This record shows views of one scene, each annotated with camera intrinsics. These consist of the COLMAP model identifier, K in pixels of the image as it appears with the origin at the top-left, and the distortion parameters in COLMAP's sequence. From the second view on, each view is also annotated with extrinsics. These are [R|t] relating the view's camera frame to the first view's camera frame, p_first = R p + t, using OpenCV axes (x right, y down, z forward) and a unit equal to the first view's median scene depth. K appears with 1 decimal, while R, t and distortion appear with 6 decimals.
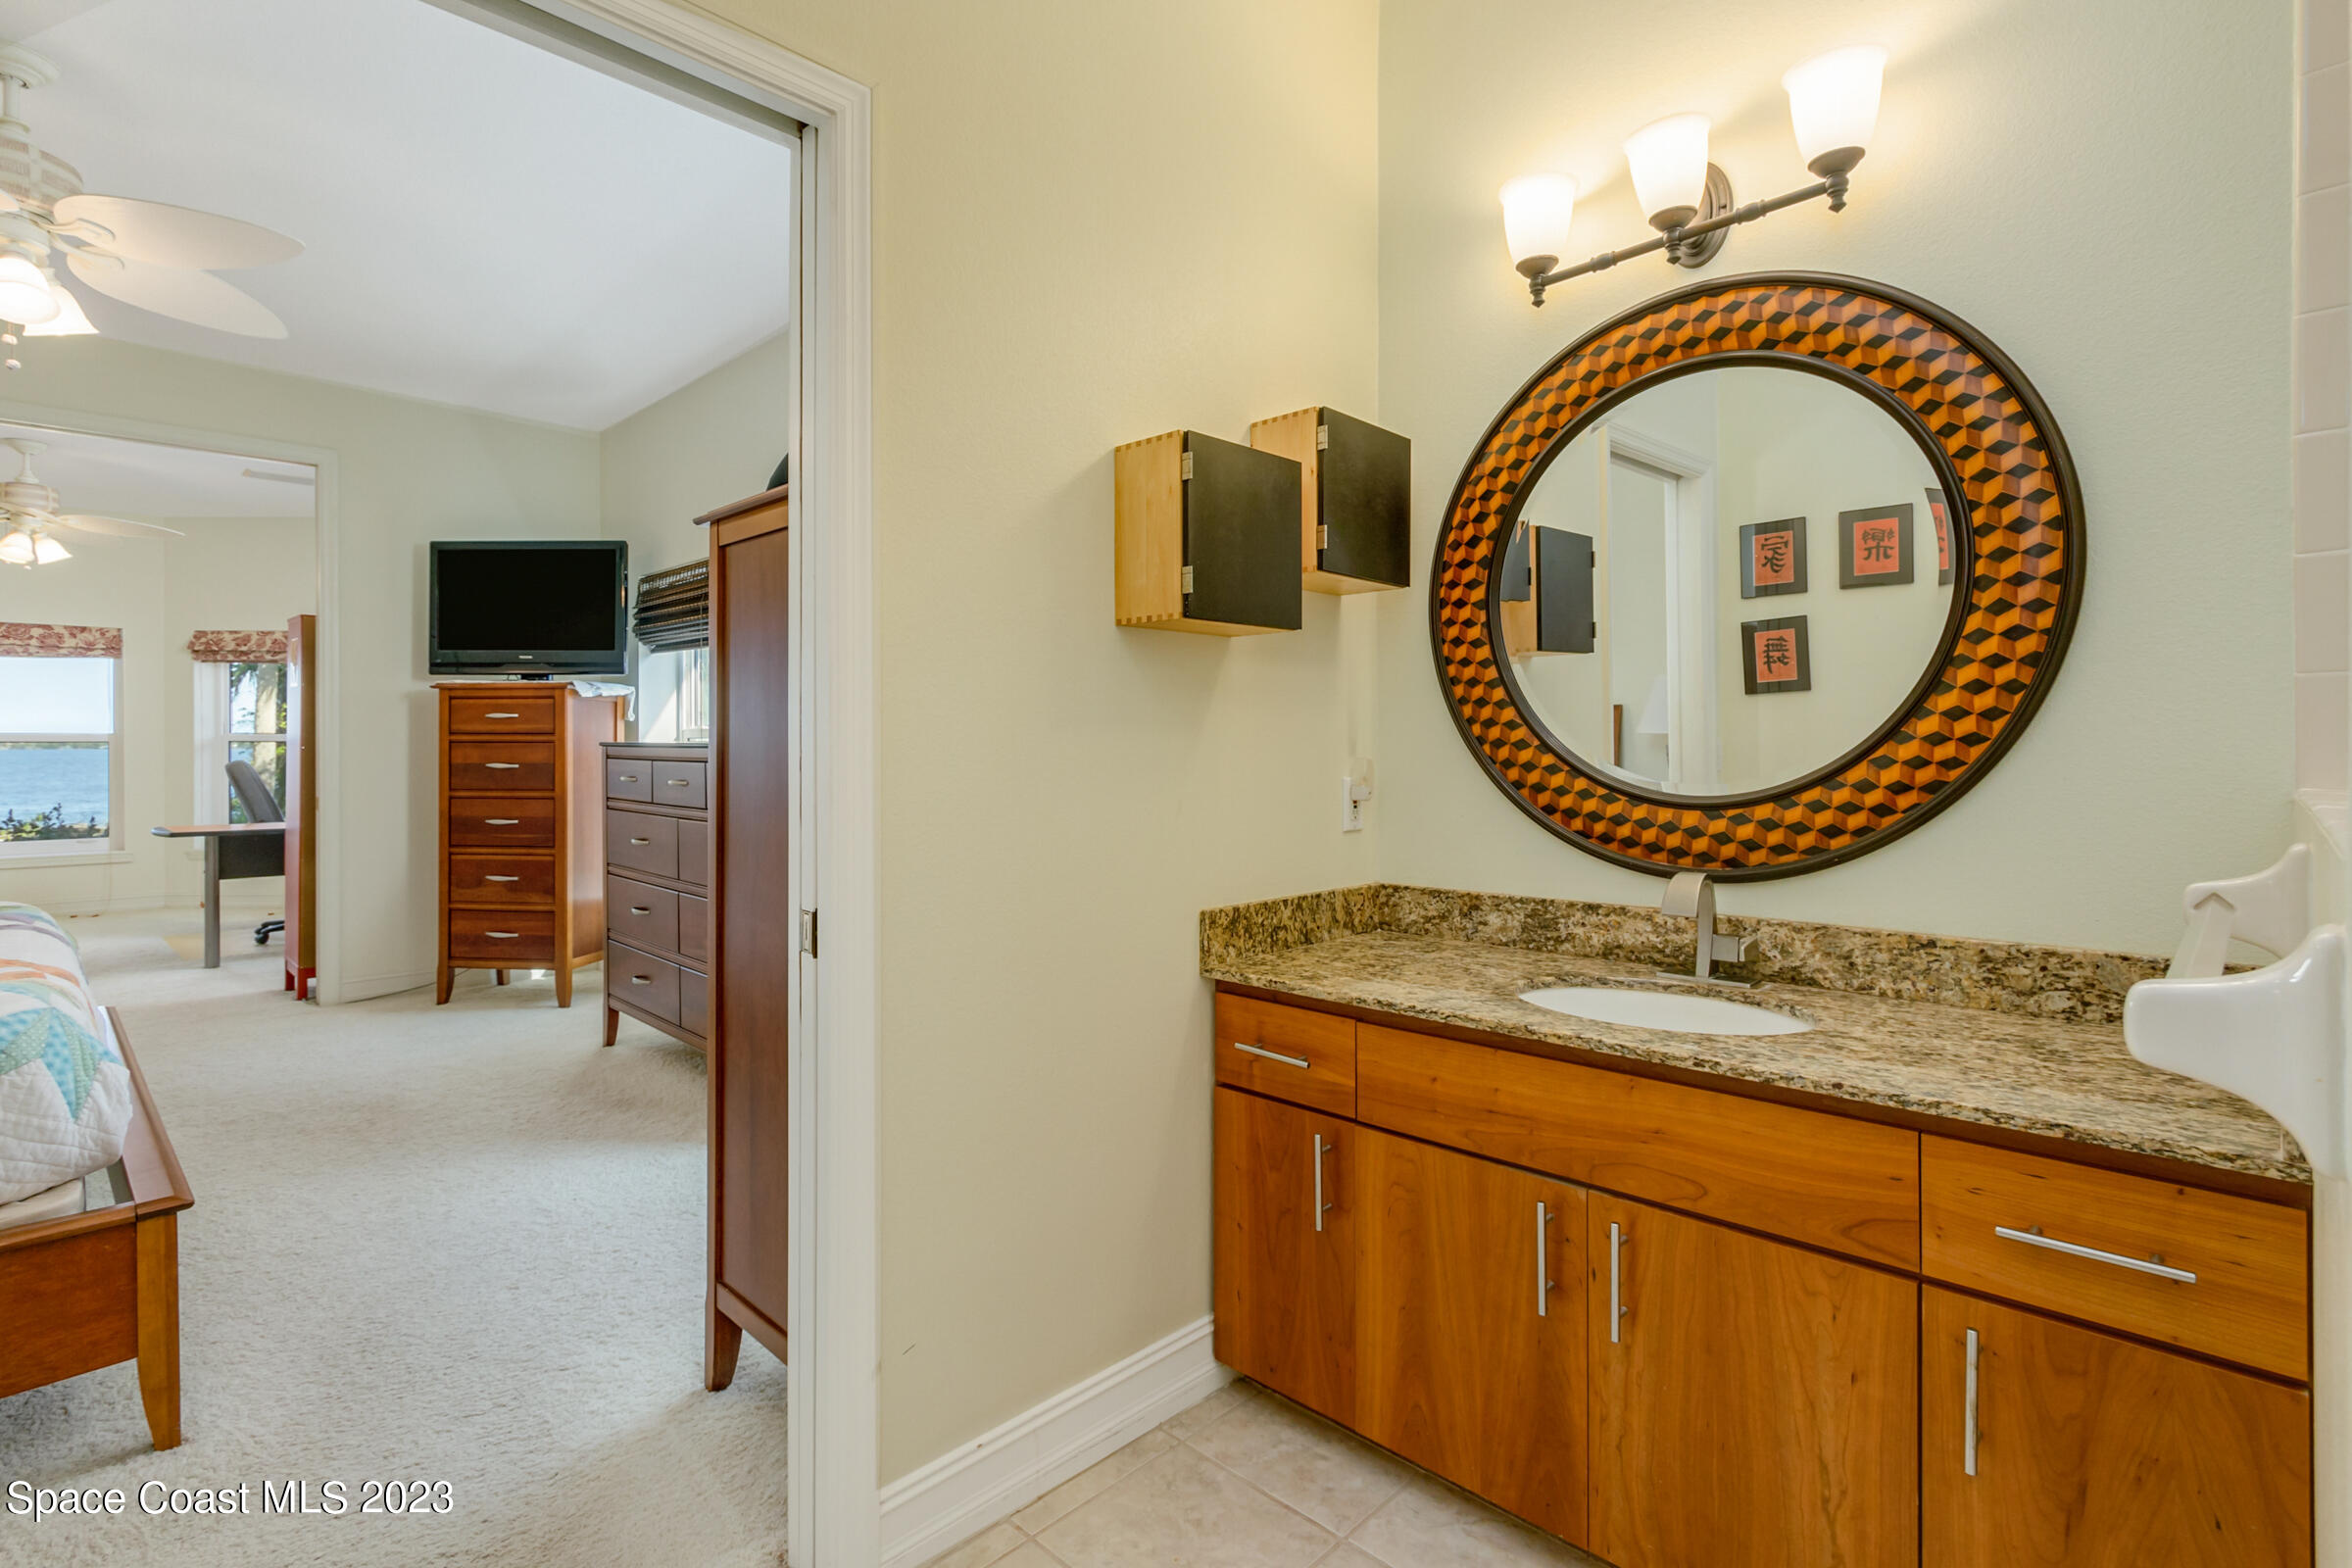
lens RADIAL K [[1106.7, 0, 1155.6], [0, 1106.7, 745.5], [0, 0, 1]] dist [-0.000359, -0.000496]
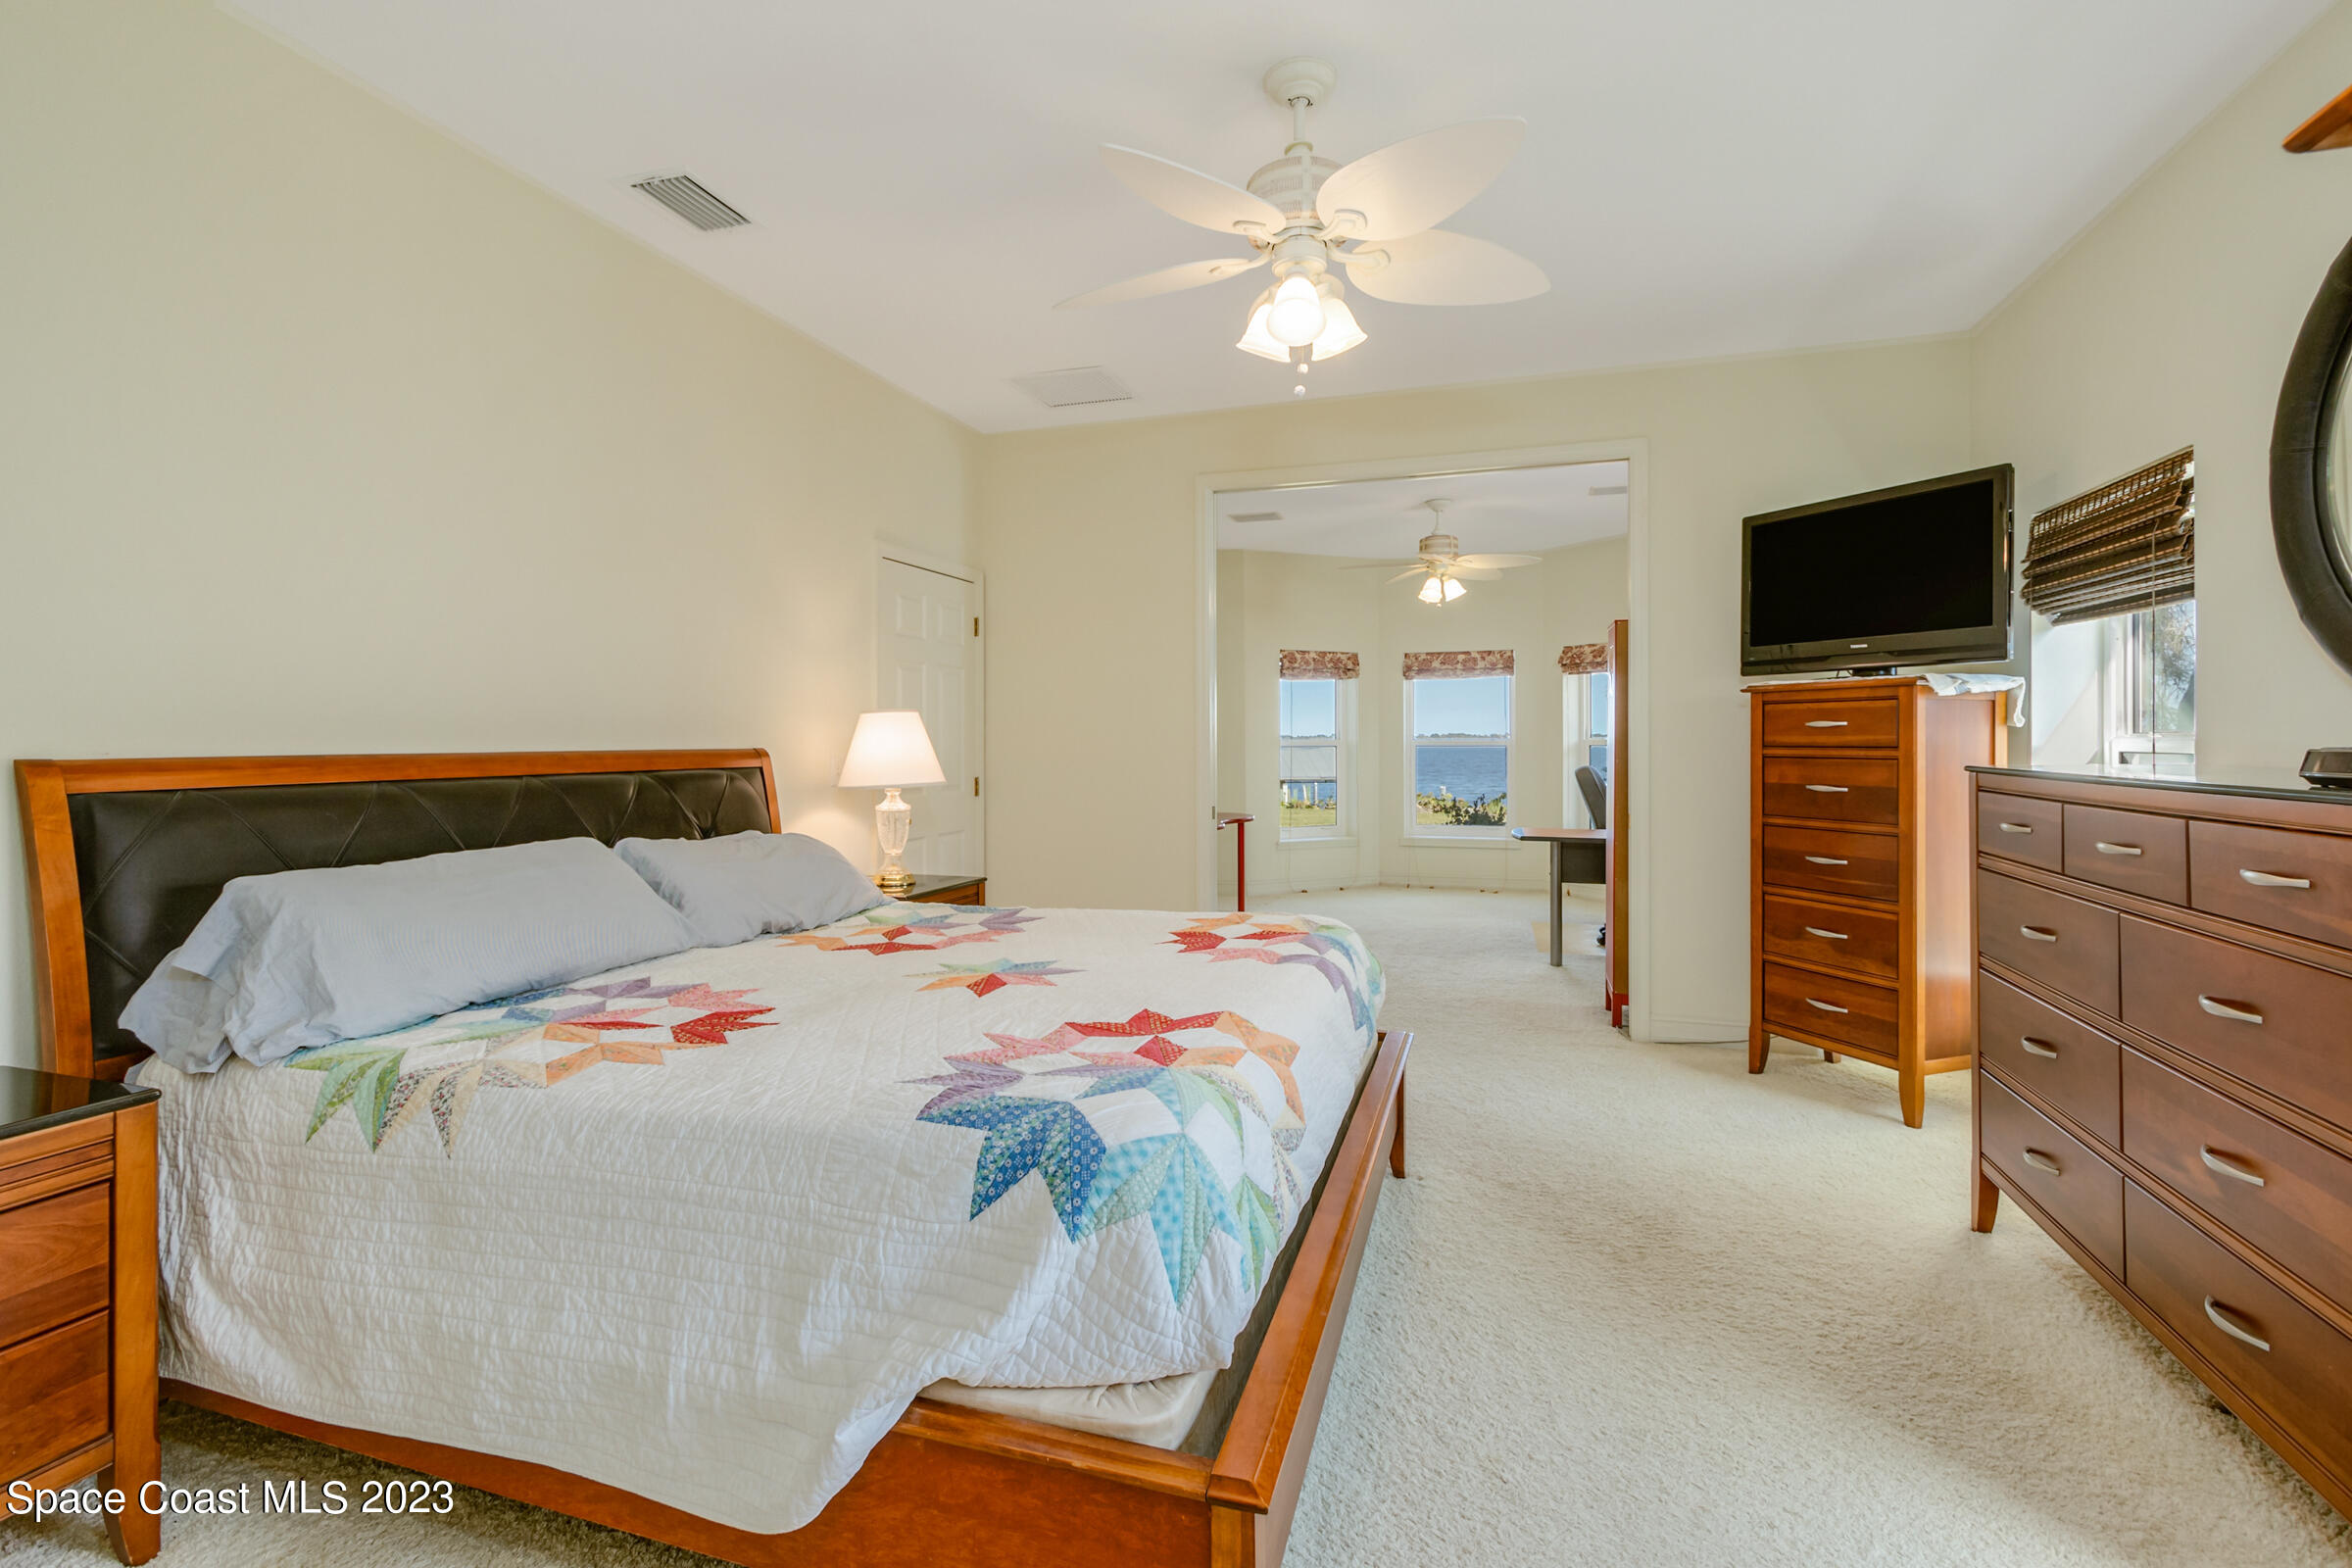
lens RADIAL K [[1106.7, 0, 1134.5], [0, 1106.7, 746.0], [0, 0, 1]] dist [-0.000359, -0.000496]
pose [[0.441396, 0.002083, -0.897310, -0.106969], [0.002540, 0.999990, 0.003571, -0.015424], [0.897309, -0.003855, 0.441386, 0.218596]]
